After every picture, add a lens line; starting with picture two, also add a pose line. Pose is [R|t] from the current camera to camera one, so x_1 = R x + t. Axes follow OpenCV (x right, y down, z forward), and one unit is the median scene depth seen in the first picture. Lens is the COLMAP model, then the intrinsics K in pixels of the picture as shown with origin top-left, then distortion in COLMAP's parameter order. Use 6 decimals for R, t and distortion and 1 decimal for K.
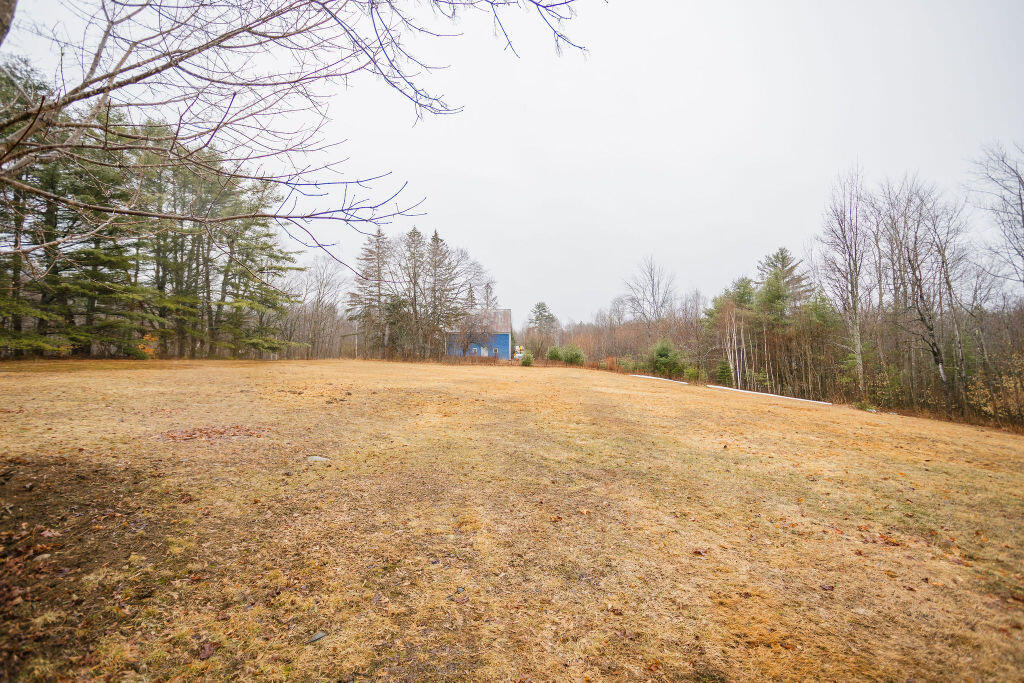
lens RADIAL K [[490.0, 0, 507.0], [0, 490.0, 334.1], [0, 0, 1]] dist [-0.004692, 0.003249]
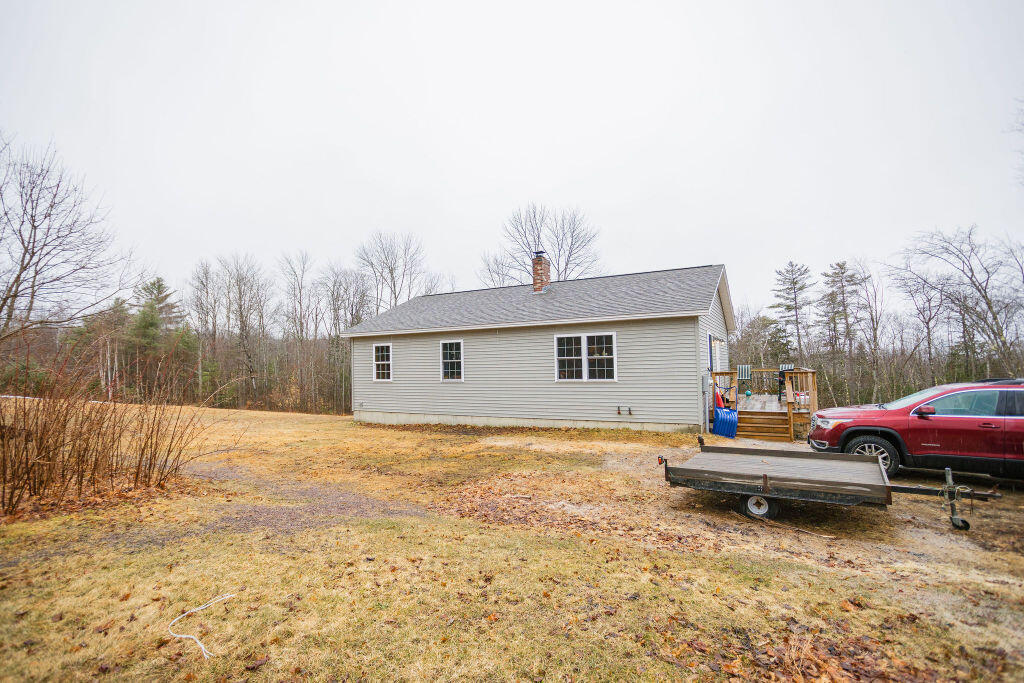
lens RADIAL K [[490.0, 0, 504.5], [0, 490.0, 338.2], [0, 0, 1]] dist [-0.004692, 0.003249]
pose [[0.425604, 0.048688, 0.903599, -0.156614], [-0.045383, 0.998443, -0.032423, -0.037318], [-0.903771, -0.027209, 0.427151, -0.289191]]
